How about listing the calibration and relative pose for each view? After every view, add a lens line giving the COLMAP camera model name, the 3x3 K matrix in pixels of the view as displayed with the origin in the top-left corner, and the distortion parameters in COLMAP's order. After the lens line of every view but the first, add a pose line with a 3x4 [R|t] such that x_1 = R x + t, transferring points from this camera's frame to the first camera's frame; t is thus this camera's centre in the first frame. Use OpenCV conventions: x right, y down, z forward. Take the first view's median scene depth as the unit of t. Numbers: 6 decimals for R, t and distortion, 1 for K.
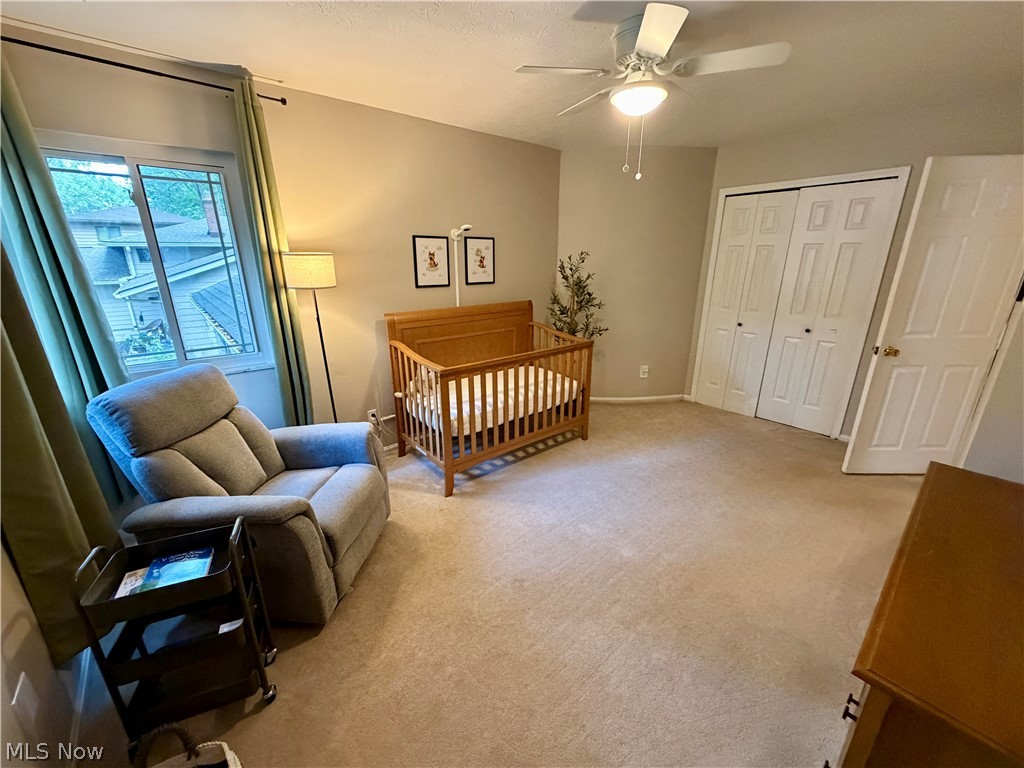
lens RADIAL K [[405.7, 0, 509.6], [0, 405.7, 385.8], [0, 0, 1]] dist [0.000274, -0.000068]
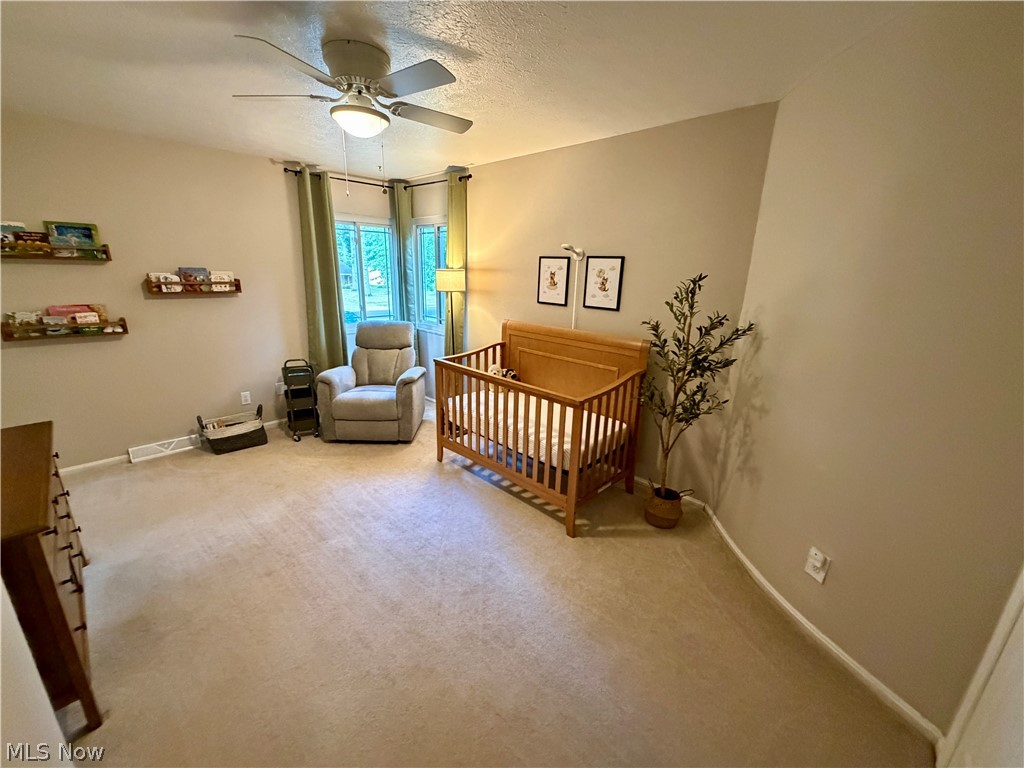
lens RADIAL K [[405.7, 0, 509.6], [0, 405.7, 385.8], [0, 0, 1]] dist [0.000274, -0.000068]
pose [[0.106130, 0.281013, -0.953818, 0.825749], [-0.331345, 0.914406, 0.232533, -0.250527], [0.937522, 0.291364, 0.190158, 0.734495]]
